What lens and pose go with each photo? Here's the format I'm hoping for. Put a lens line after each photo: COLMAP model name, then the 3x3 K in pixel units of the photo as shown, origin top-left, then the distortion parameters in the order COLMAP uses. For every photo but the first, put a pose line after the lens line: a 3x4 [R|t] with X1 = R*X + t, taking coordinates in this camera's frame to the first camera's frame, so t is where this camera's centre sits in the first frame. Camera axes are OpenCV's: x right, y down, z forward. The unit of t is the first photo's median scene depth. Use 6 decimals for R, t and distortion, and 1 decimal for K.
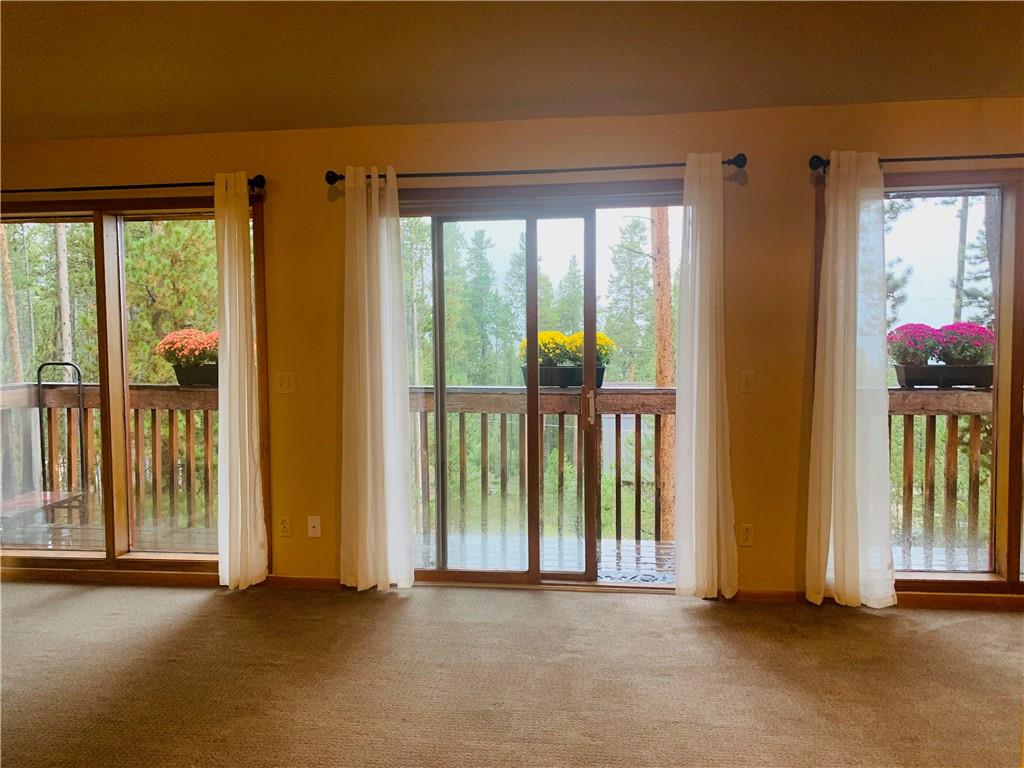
lens RADIAL K [[780.0, 0, 502.5], [0, 780.0, 391.0], [0, 0, 1]] dist [0.039651, -0.008019]
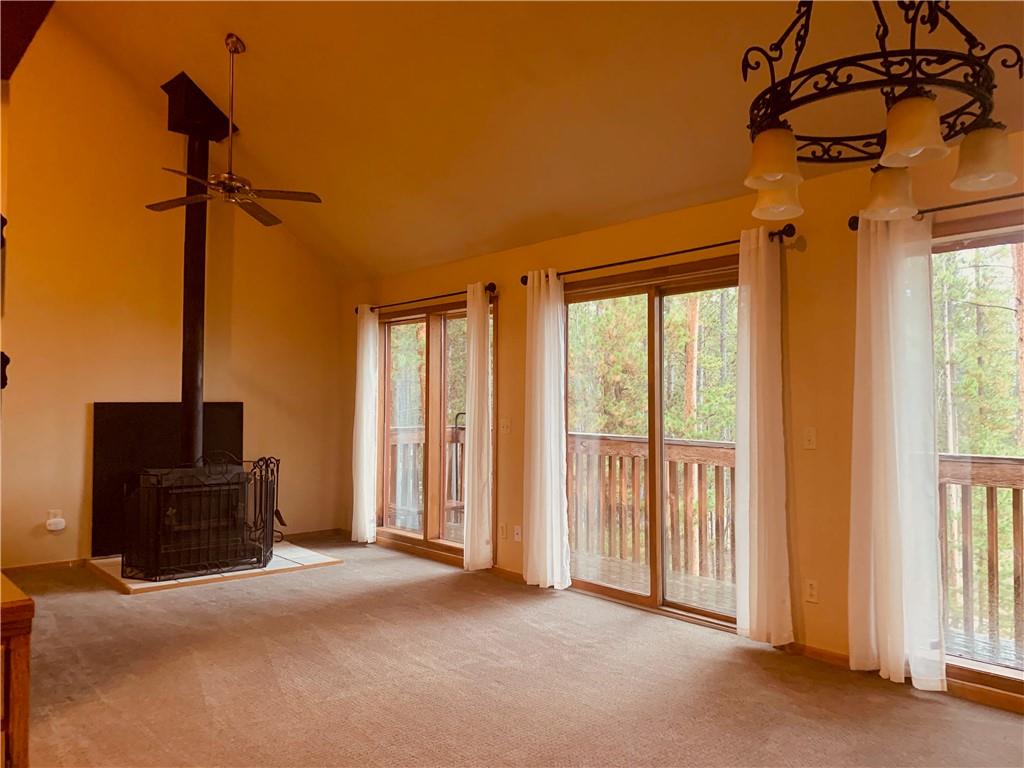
lens RADIAL K [[780.0, 0, 510.4], [0, 780.0, 382.8], [0, 0, 1]] dist [0.039651, -0.008019]
pose [[0.742915, -0.006400, -0.669355, 0.683254], [-0.055784, 0.995884, -0.071436, 0.011112], [0.667057, 0.090410, 0.739500, -0.028496]]
